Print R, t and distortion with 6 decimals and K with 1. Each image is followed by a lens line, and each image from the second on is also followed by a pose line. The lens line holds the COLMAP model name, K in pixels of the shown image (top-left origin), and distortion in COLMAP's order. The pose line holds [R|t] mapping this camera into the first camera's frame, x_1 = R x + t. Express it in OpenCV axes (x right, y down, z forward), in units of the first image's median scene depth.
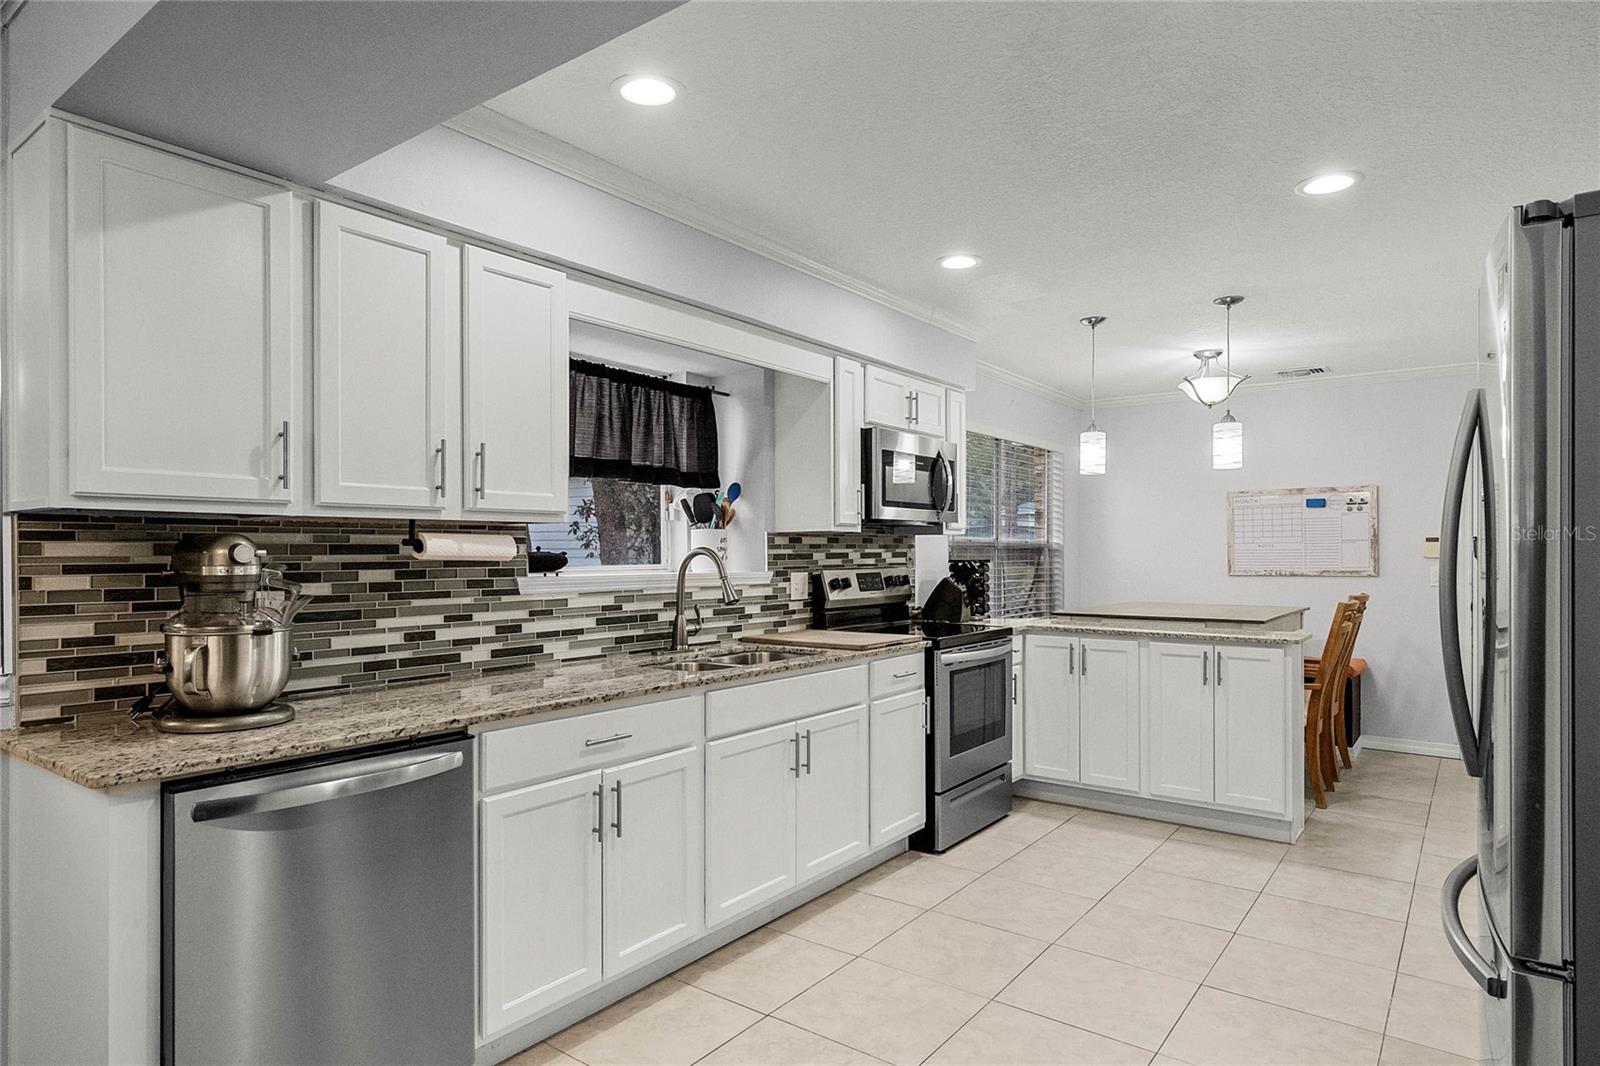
lens RADIAL K [[948.3, 0, 797.6], [0, 948.3, 541.9], [0, 0, 1]] dist [0.011852, 0.001613]
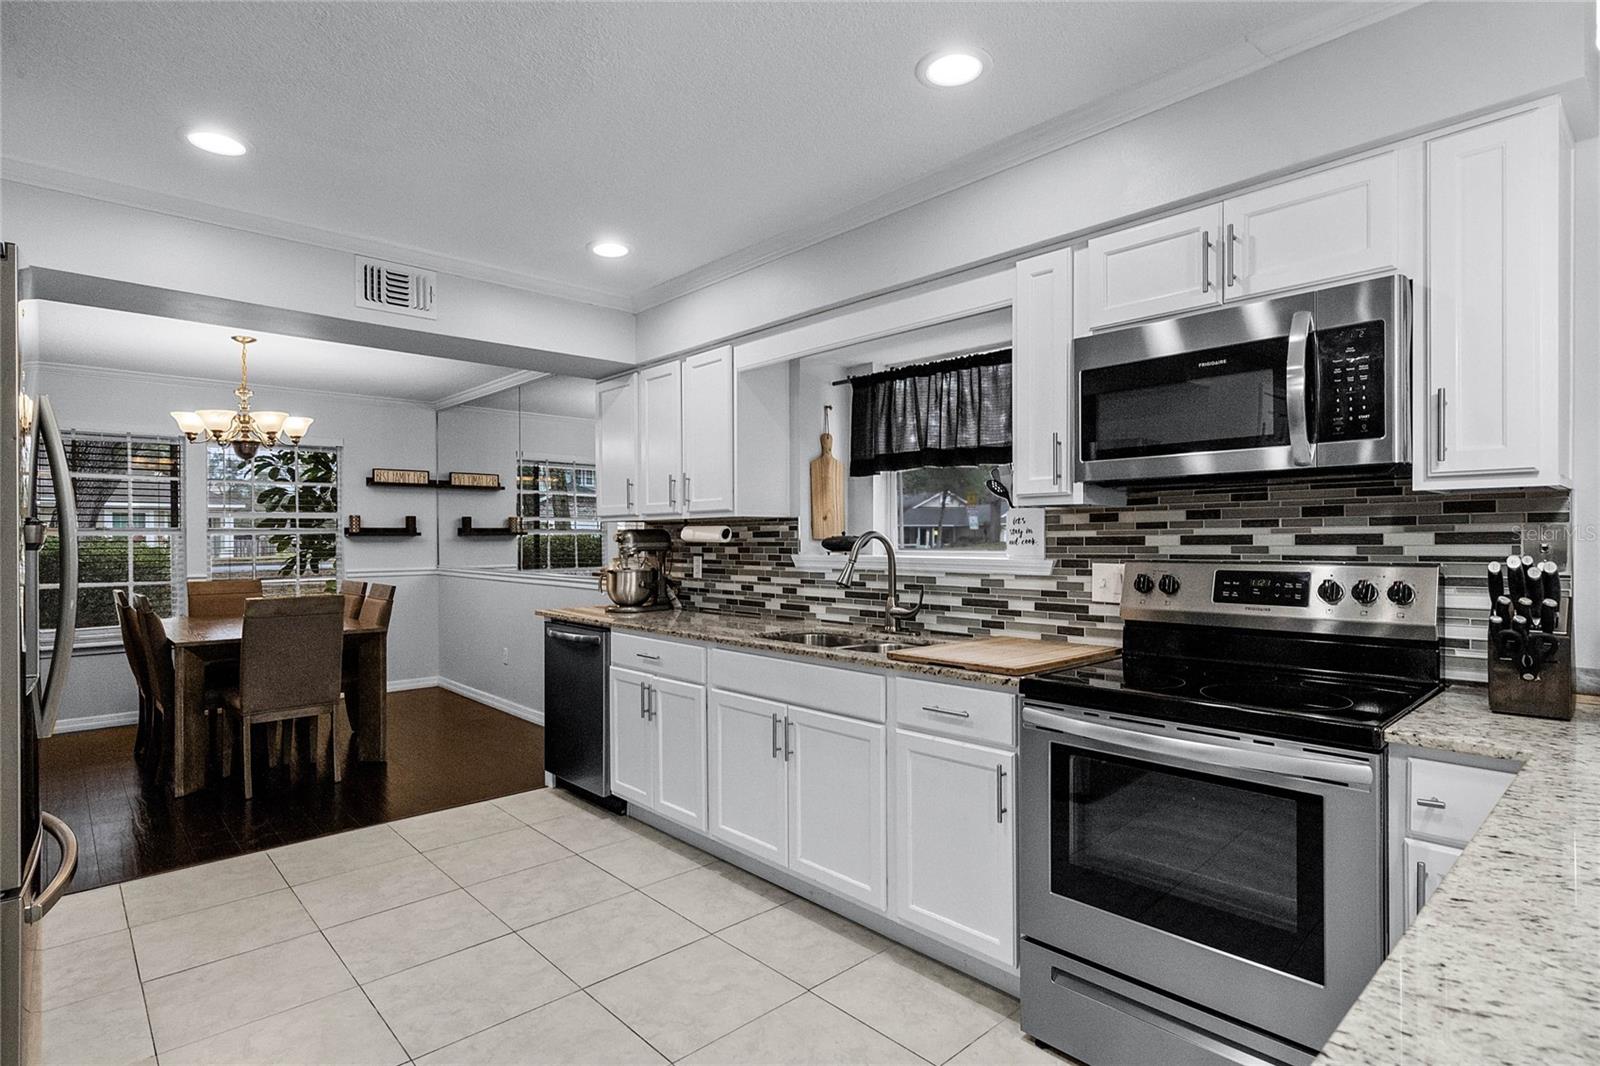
lens RADIAL K [[806.4, 0, 774.3], [0, 806.4, 530.2], [0, 0, 1]] dist [-0.004983, -0.000049]
pose [[-0.209886, -0.010502, -0.977669, 0.674044], [0.013049, 0.999823, -0.013541, 0.013459], [0.977639, -0.015599, -0.209712, 0.943196]]
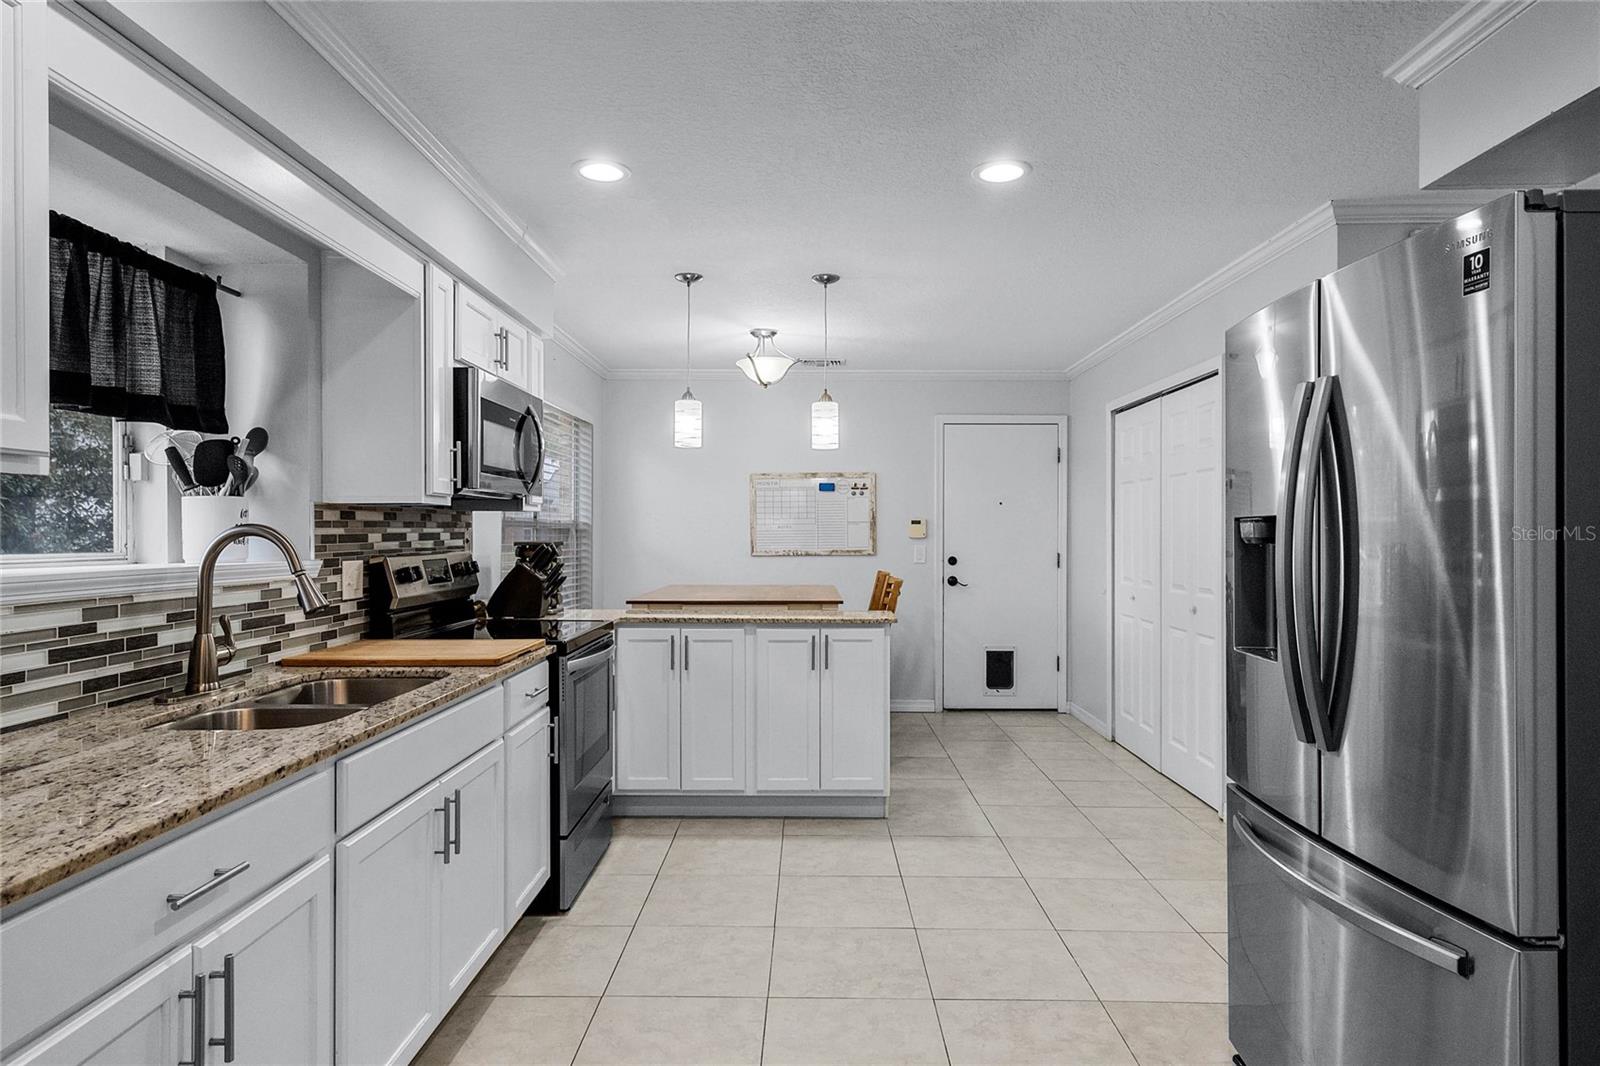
lens RADIAL K [[948.3, 0, 819.3], [0, 948.3, 529.3], [0, 0, 1]] dist [0.011852, 0.001613]
pose [[0.796799, 0.003808, 0.604232, -0.160123], [-0.007659, 0.999963, 0.003797, 0.003691], [-0.604195, -0.007653, 0.796799, 0.237788]]
